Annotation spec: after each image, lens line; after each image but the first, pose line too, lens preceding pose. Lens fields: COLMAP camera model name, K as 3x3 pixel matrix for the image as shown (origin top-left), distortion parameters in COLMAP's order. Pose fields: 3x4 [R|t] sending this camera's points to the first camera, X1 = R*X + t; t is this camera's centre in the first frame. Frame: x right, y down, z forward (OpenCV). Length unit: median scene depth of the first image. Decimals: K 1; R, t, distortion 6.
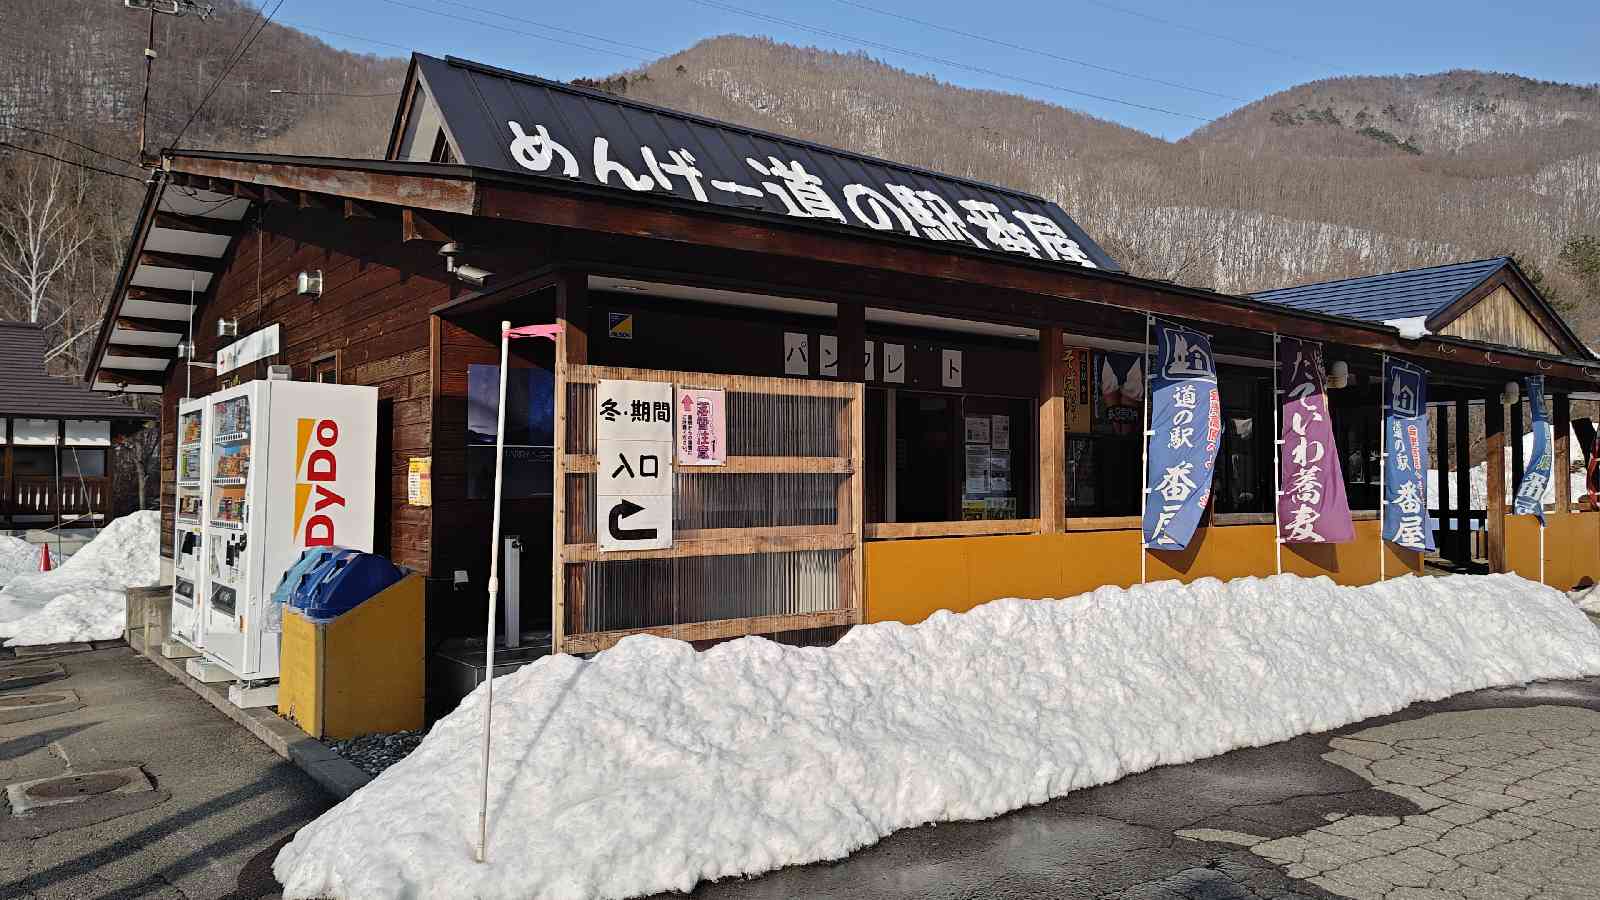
lens RADIAL K [[1123.8, 0, 799.1], [0, 1123.8, 450.4], [0, 0, 1]] dist [0.023862, -0.002506]
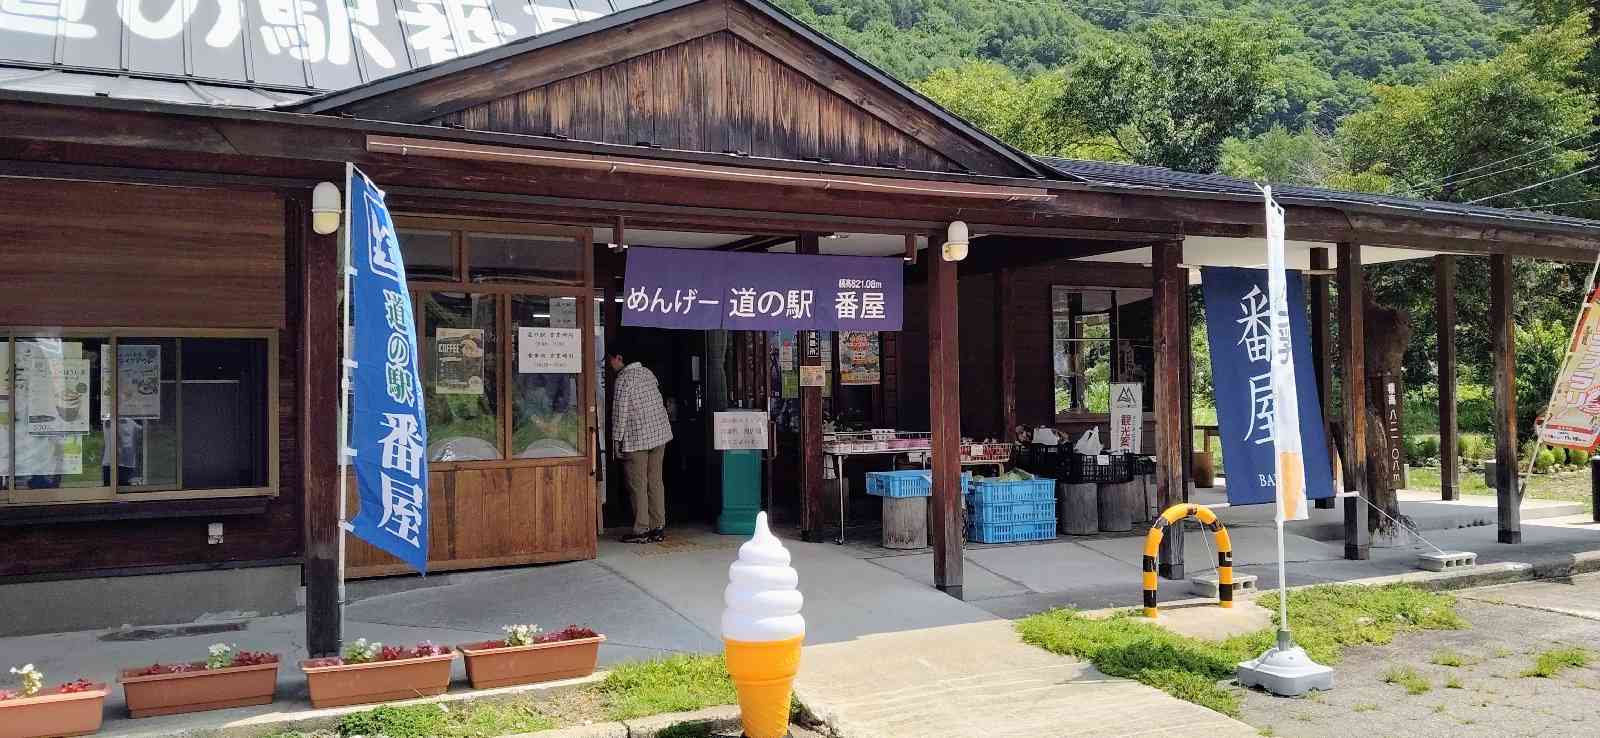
lens RADIAL K [[1249.3, 0, 800.3], [0, 1249.3, 367.5], [0, 0, 1]] dist [0.062379, -0.125125]
pose [[0.985440, -0.015263, -0.169339, 0.714661], [0.017509, 0.999777, 0.011776, 0.004848], [0.169122, -0.014570, 0.985487, 0.396441]]
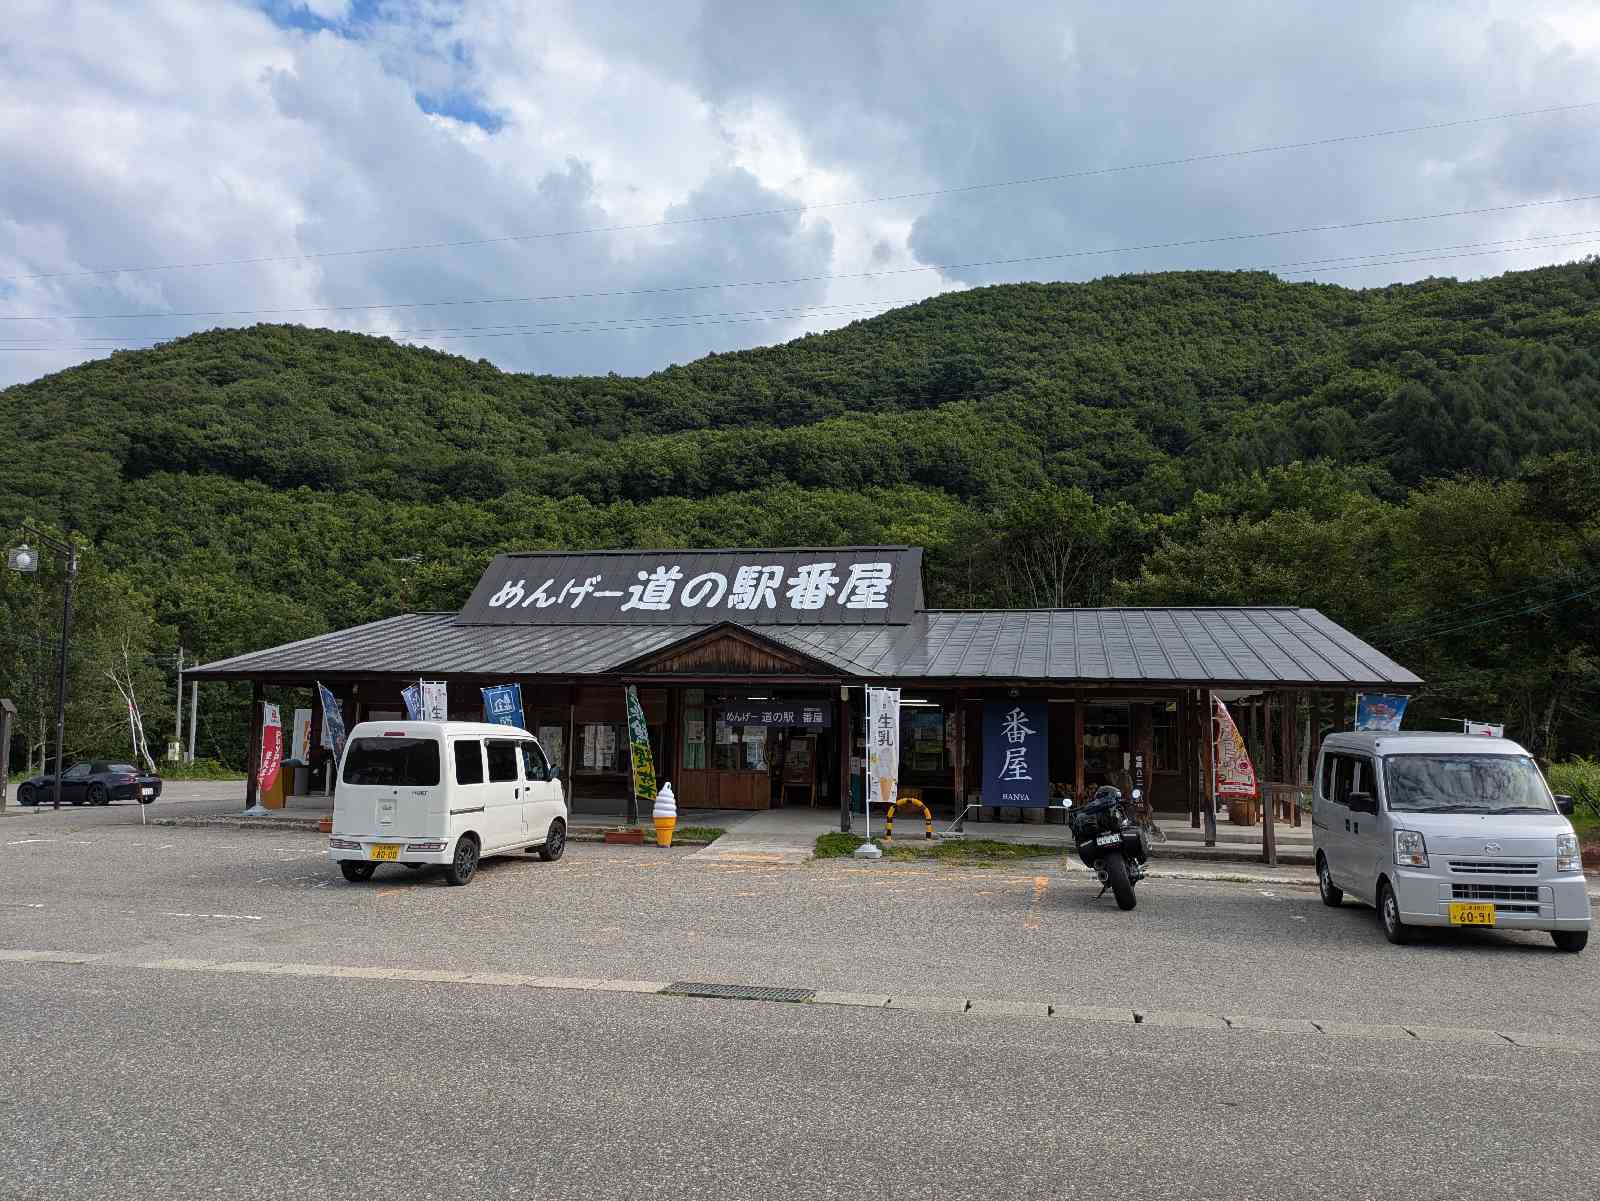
lens RADIAL K [[1176.3, 0, 758.3], [0, 1176.3, 628.9], [0, 0, 1]] dist [0.001788, -0.006040]
pose [[0.620009, -0.060881, -0.782229, 1.944422], [0.006176, 0.997333, -0.072727, -0.025426], [0.784571, 0.040260, 0.618731, -0.066742]]
